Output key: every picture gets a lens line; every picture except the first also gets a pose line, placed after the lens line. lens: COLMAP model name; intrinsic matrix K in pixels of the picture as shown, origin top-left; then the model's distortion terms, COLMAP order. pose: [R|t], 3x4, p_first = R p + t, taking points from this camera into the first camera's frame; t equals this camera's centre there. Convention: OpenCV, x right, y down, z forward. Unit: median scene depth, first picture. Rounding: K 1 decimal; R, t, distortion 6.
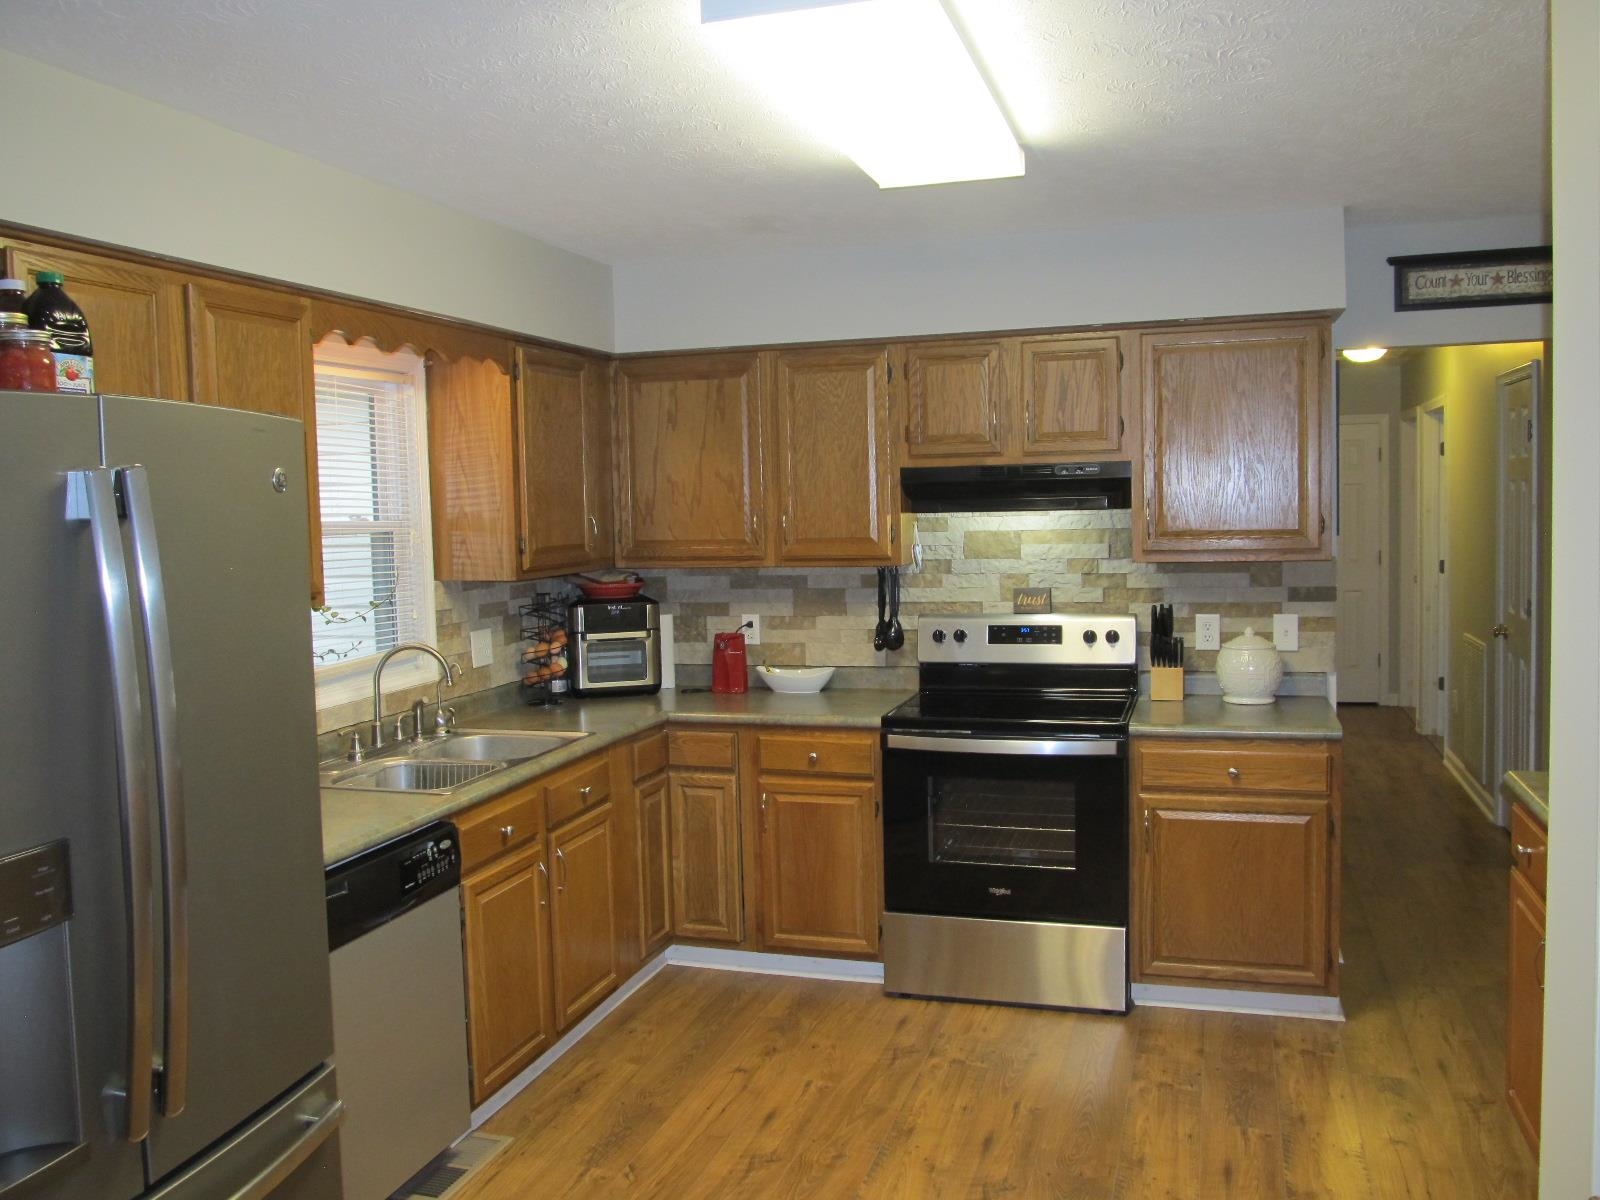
lens RADIAL K [[1324.0, 0, 800.0], [0, 1324.0, 600.0], [0, 0, 1]] dist [-0.064900, 0.033471]
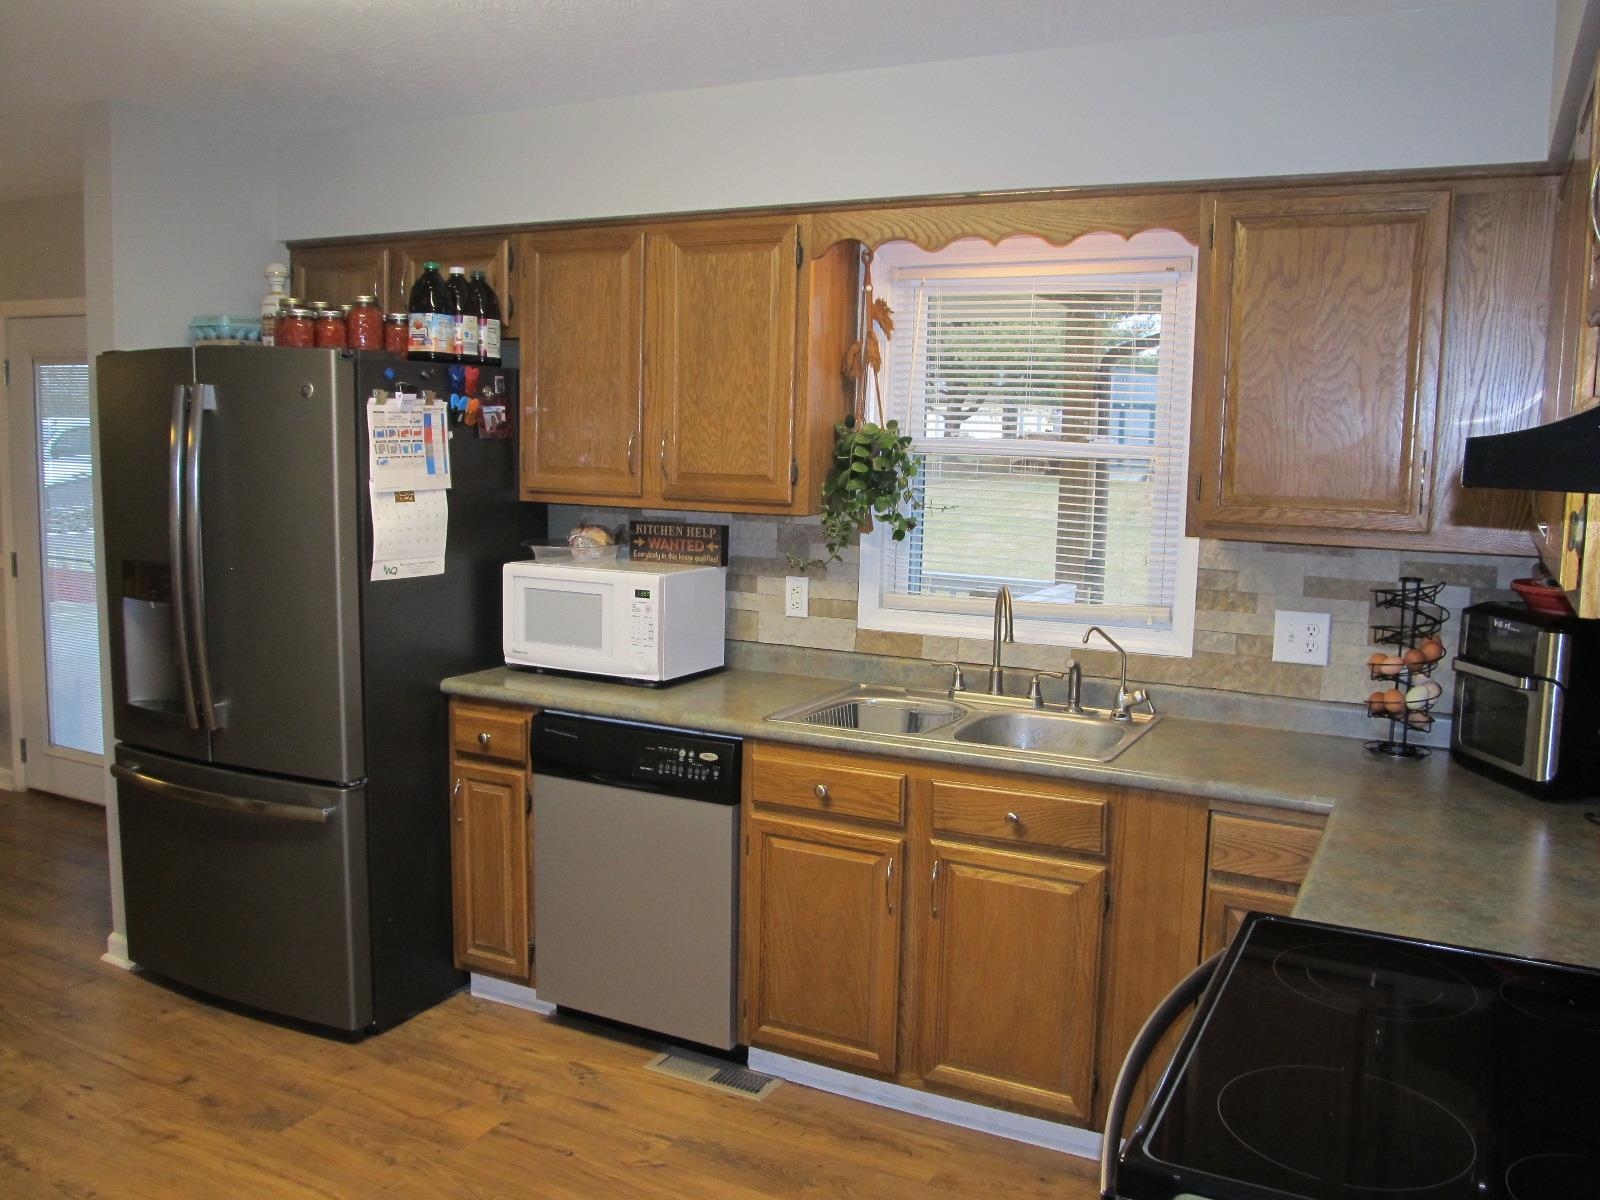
lens RADIAL K [[1324.0, 0, 800.0], [0, 1324.0, 600.0], [0, 0, 1]] dist [-0.064900, 0.033471]
pose [[-0.171035, 0.142427, -0.974916, 0.496149], [-0.093102, 0.982733, 0.159902, -0.072071], [0.980856, 0.118115, -0.154821, 0.877220]]
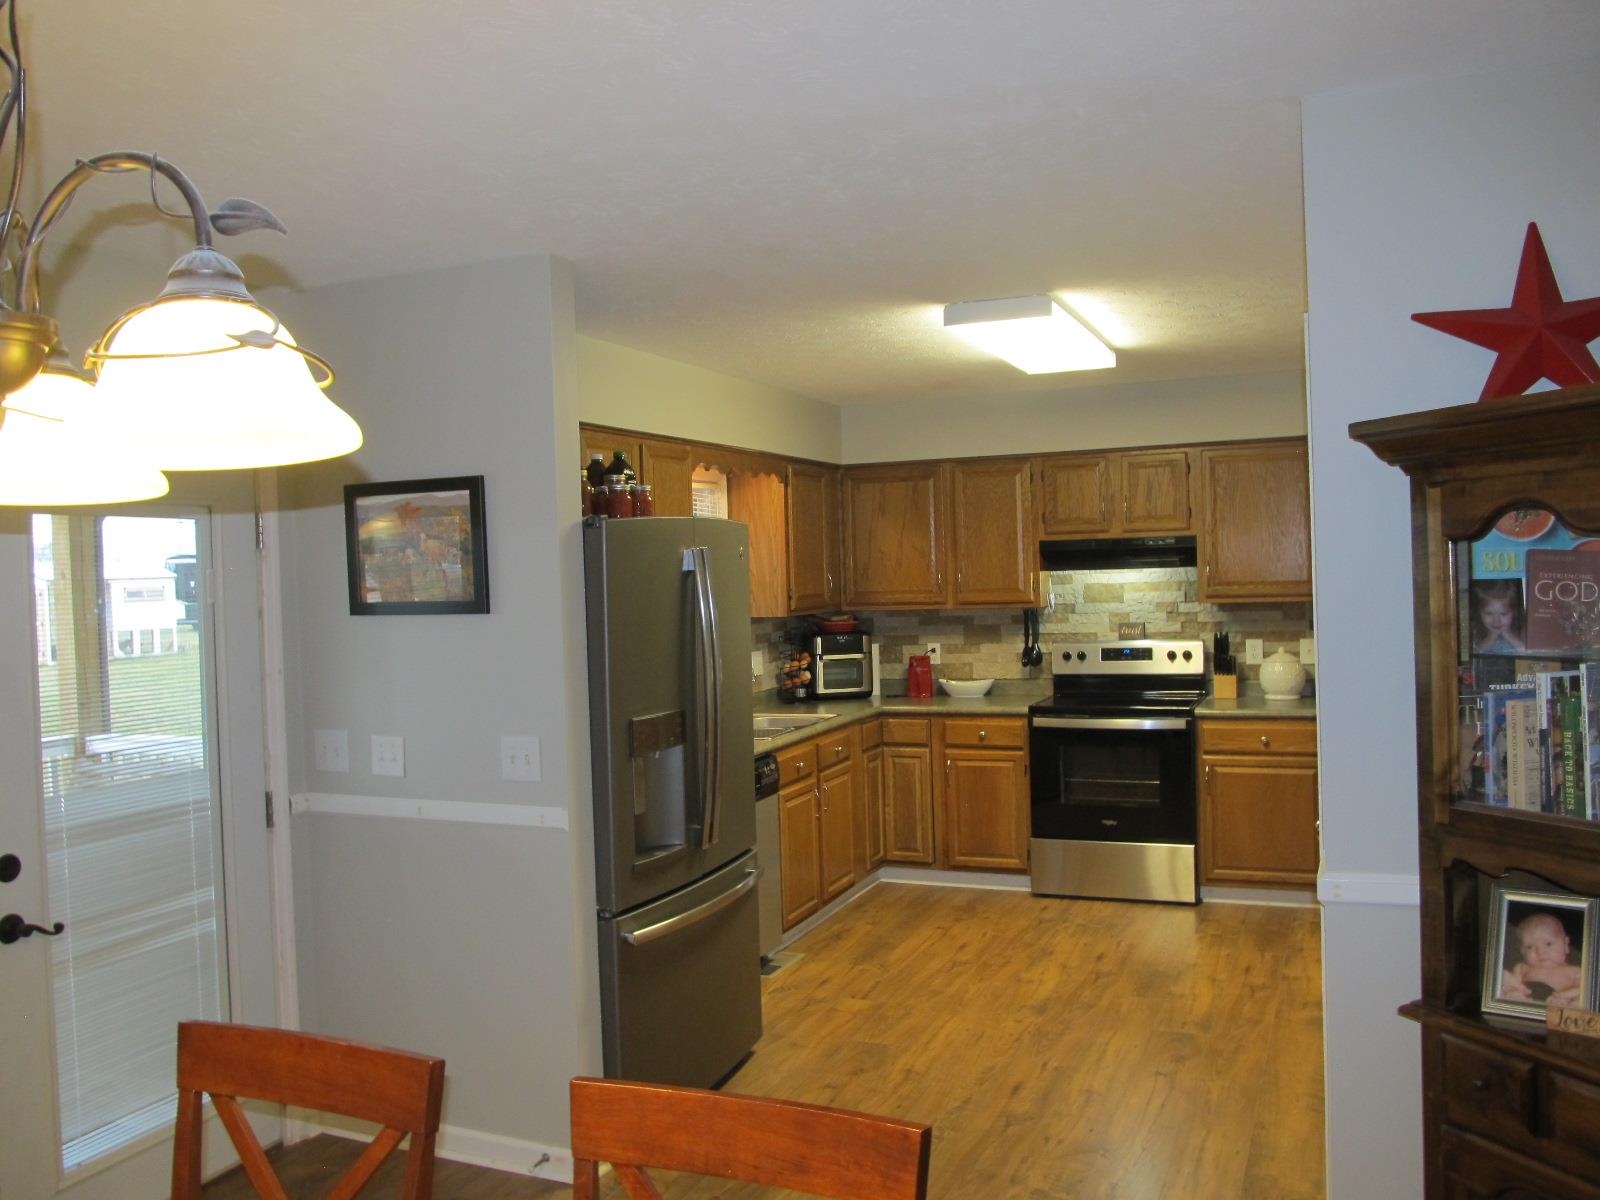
lens RADIAL K [[1324.0, 0, 800.0], [0, 1324.0, 600.0], [0, 0, 1]] dist [-0.064900, 0.033471]
pose [[0.995413, -0.004867, -0.095543, -0.051370], [0.000037, 0.998725, -0.050490, 0.041987], [0.095667, 0.050255, 0.994144, -0.506795]]
